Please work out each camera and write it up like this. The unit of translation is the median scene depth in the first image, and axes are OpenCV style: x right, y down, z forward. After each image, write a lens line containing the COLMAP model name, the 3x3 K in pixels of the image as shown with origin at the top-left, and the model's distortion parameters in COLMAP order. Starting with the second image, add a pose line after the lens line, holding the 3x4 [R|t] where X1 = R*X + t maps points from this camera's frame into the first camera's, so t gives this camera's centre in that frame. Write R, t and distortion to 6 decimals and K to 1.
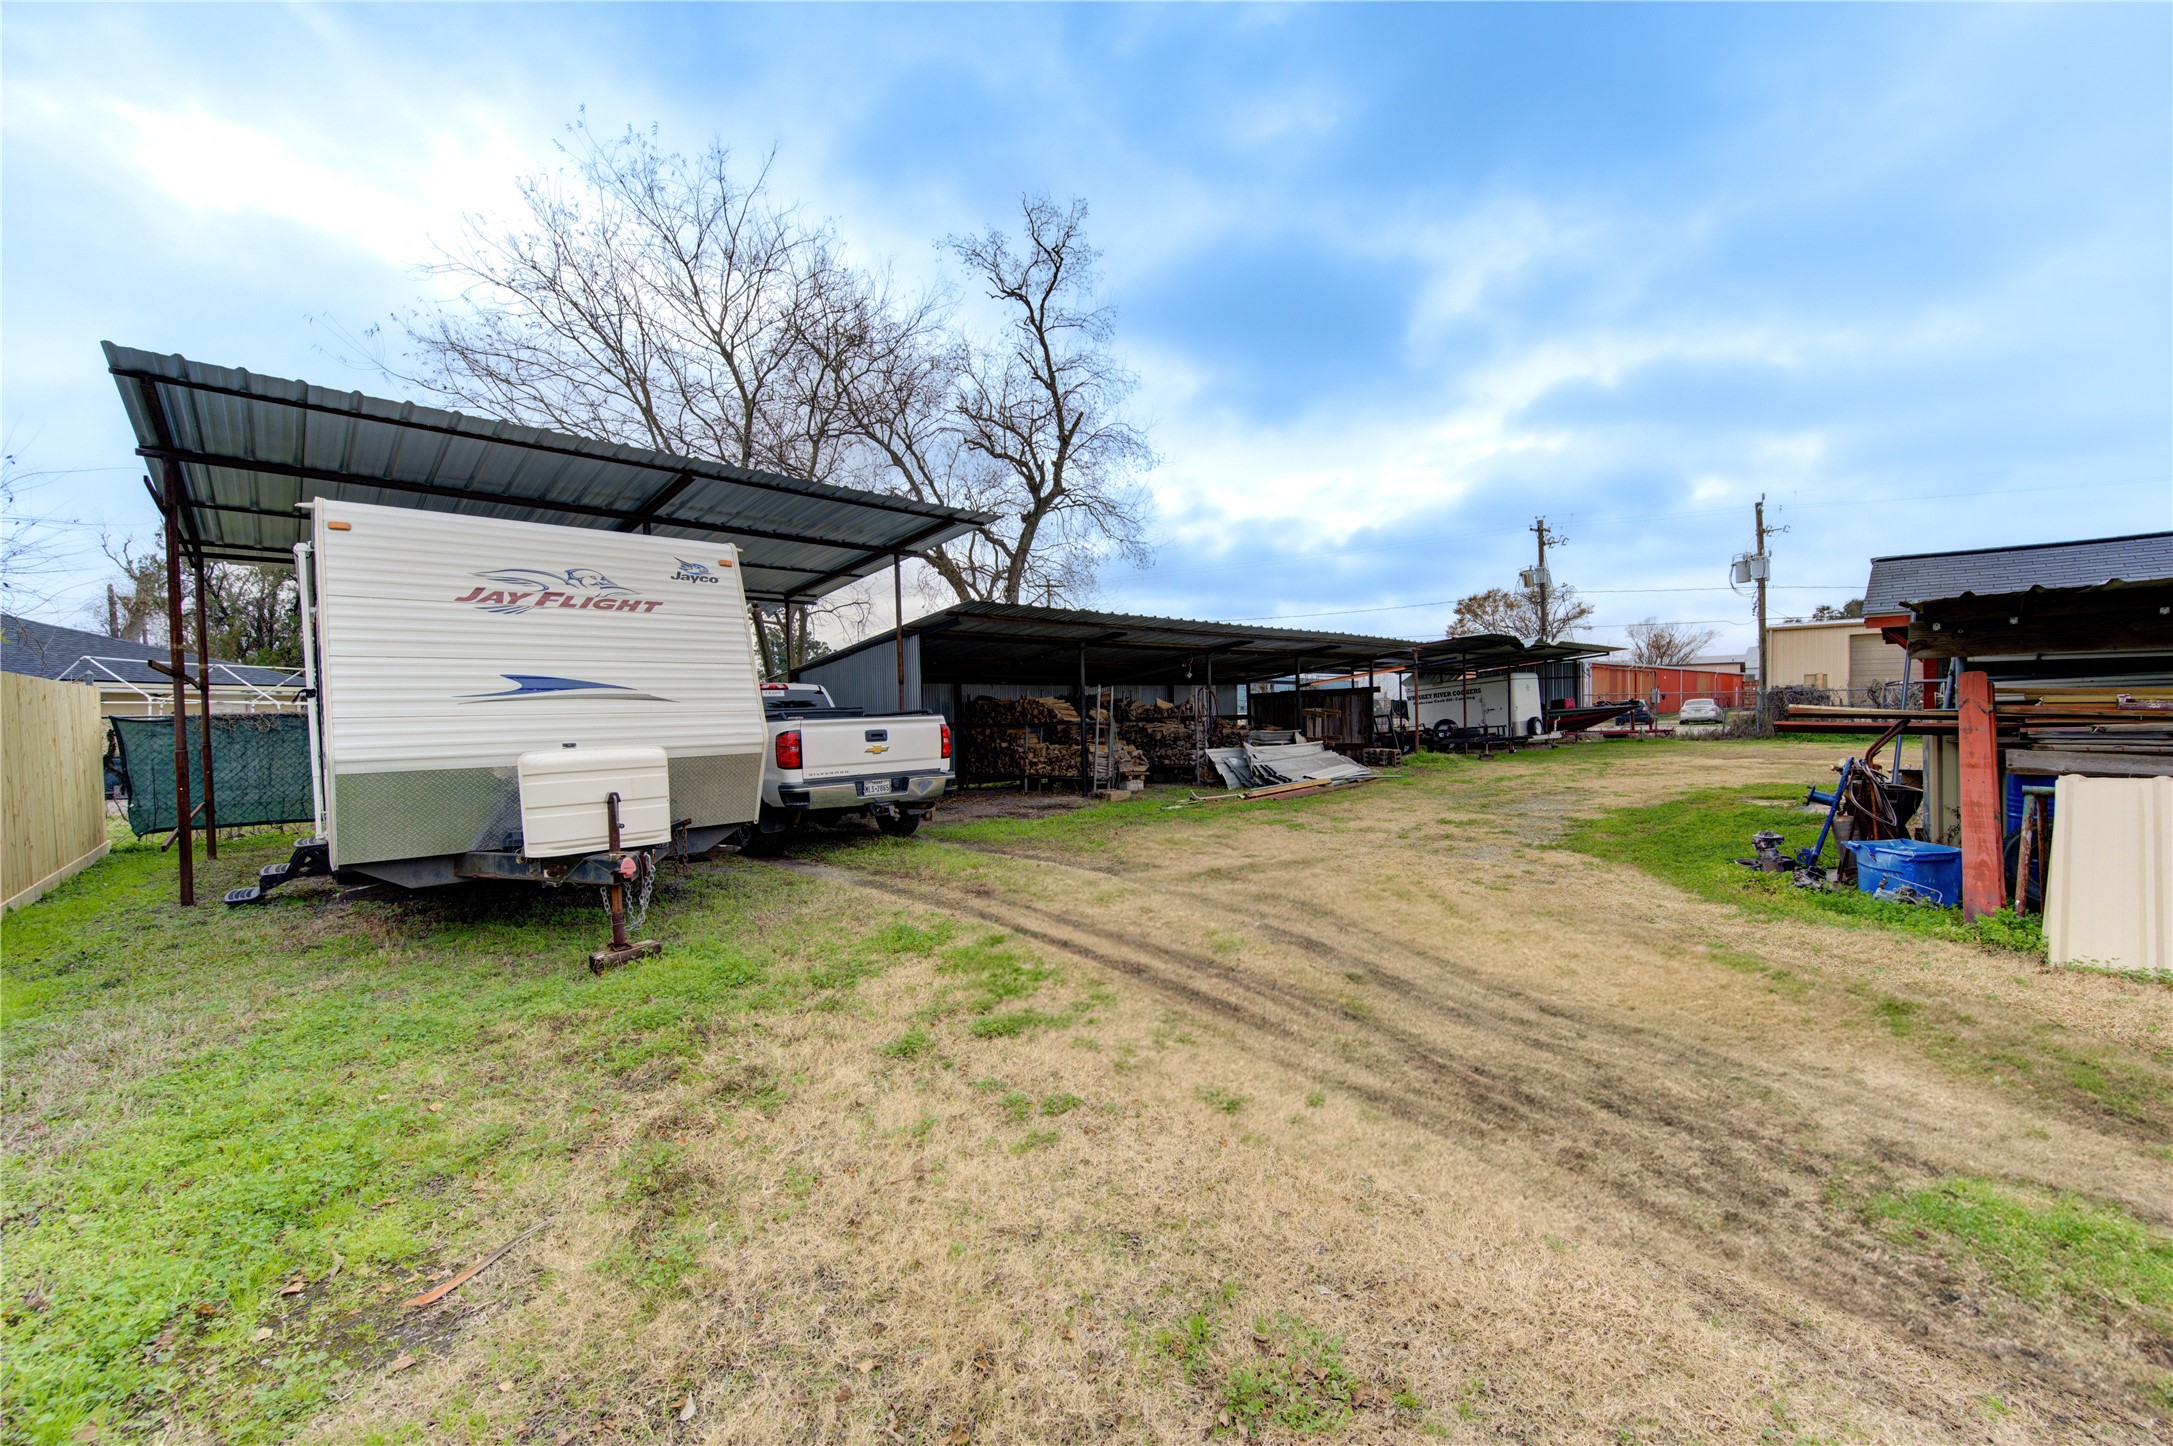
lens RADIAL K [[837.3, 0, 1096.7], [0, 837.3, 733.3], [0, 0, 1]] dist [-0.000017, -0.000092]
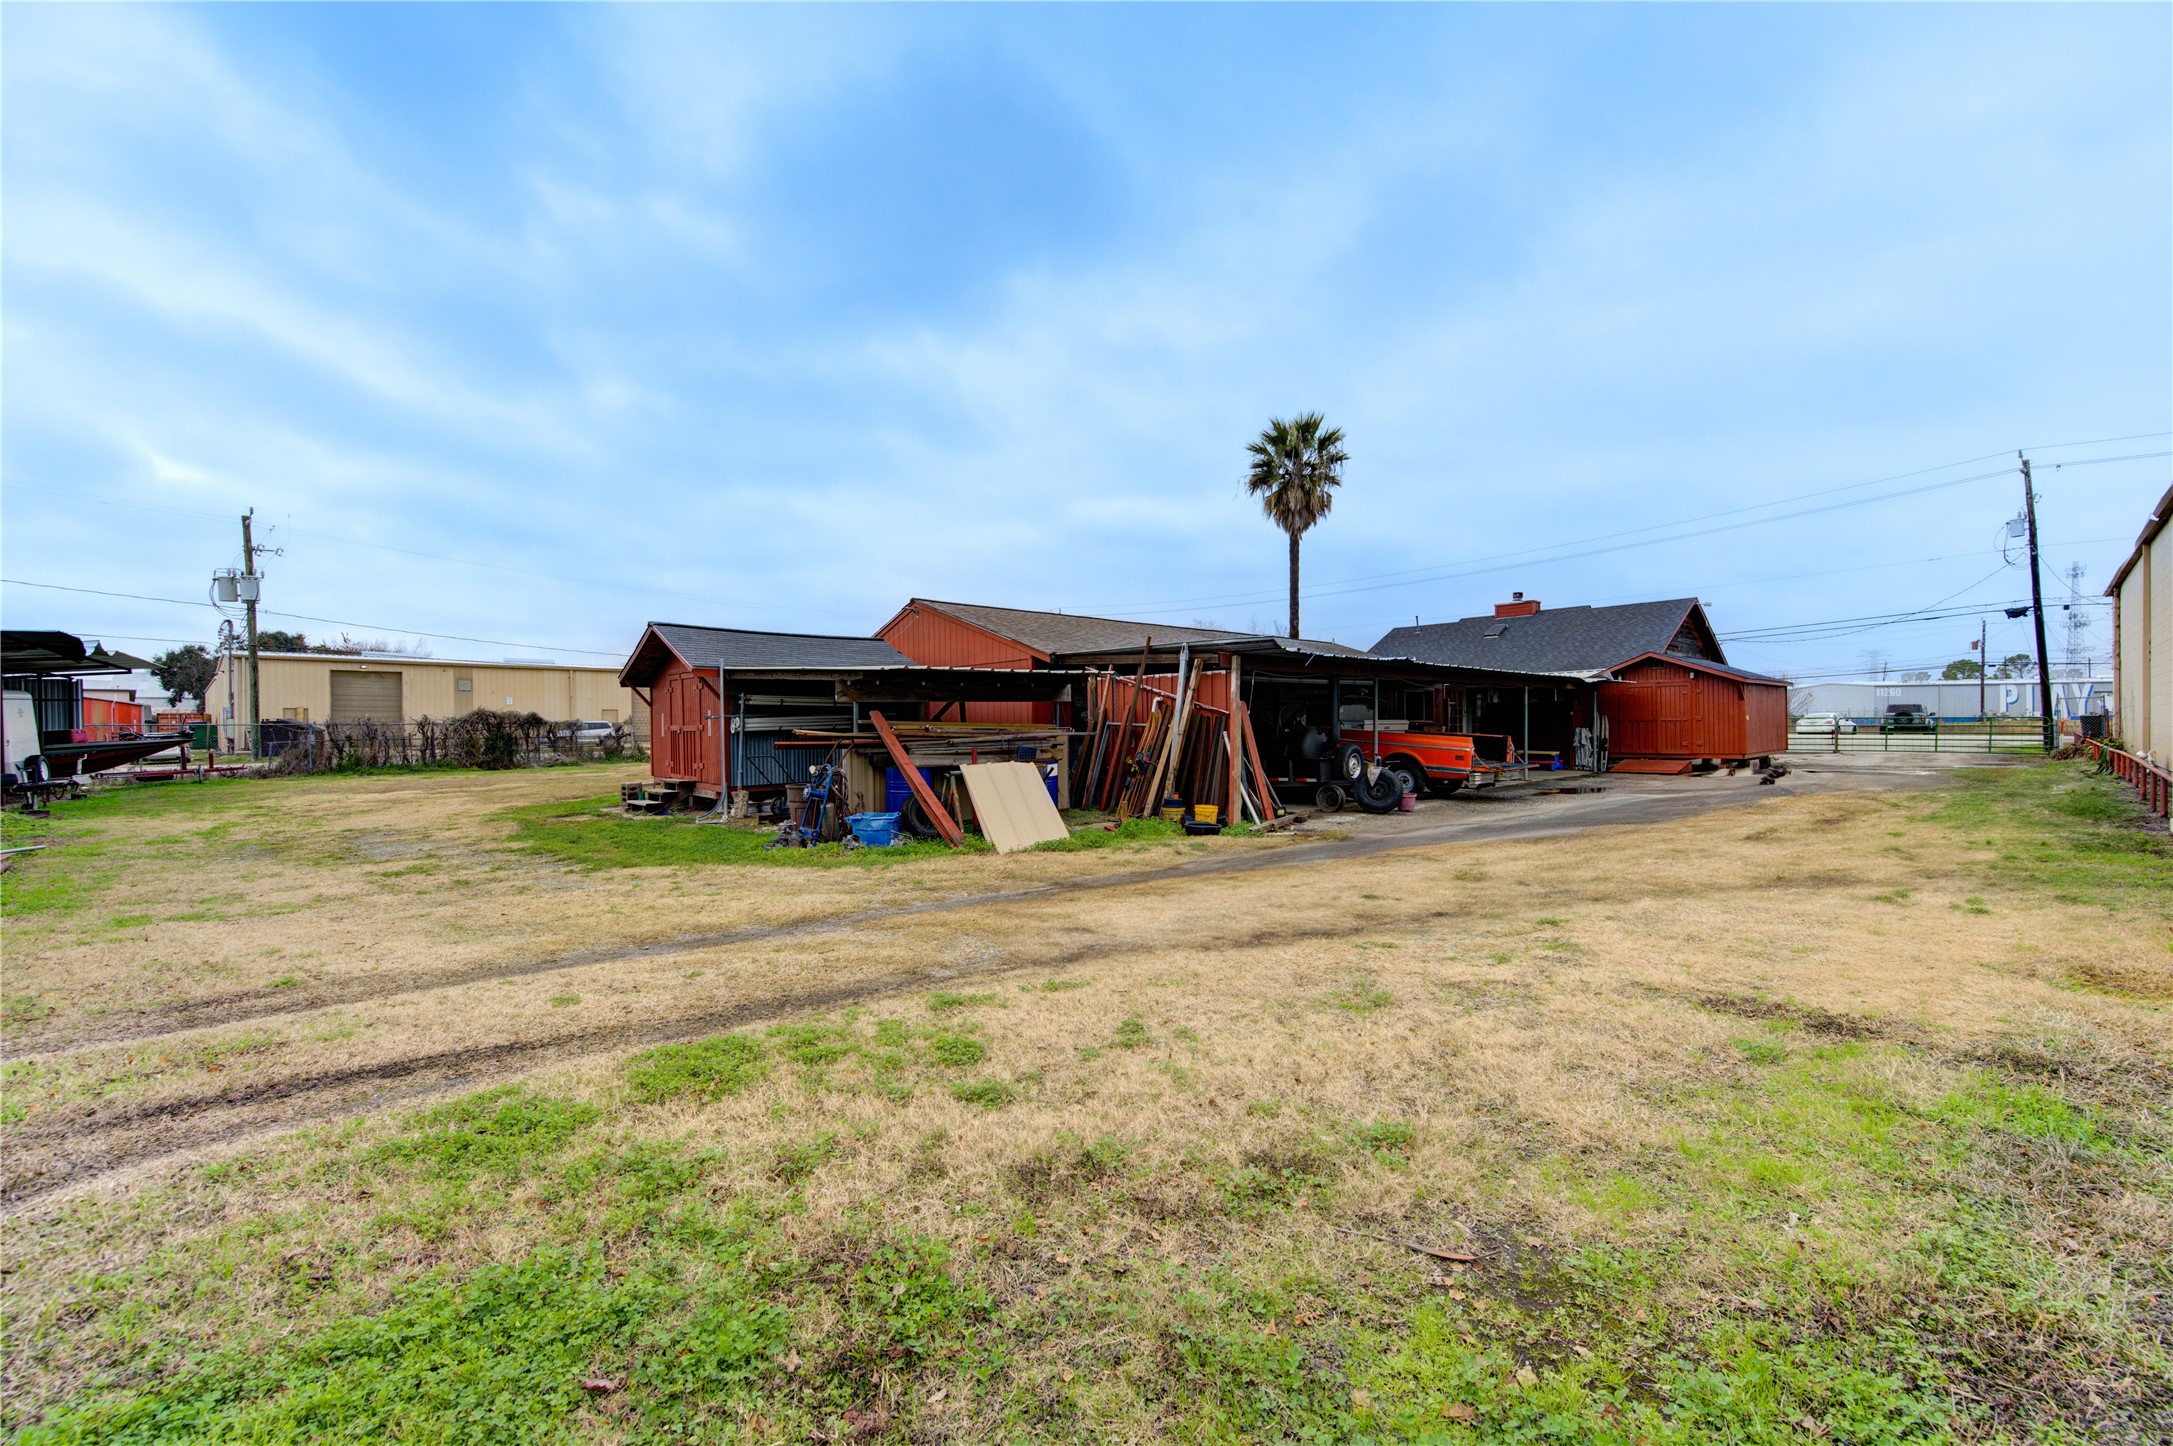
lens RADIAL K [[837.3, 0, 1096.7], [0, 837.3, 733.3], [0, 0, 1]] dist [-0.000017, -0.000092]
pose [[0.028078, 0.006209, 0.999586, -0.919936], [0.038020, 0.999250, -0.007275, 0.003248], [-0.998882, 0.038209, 0.027821, 0.699428]]
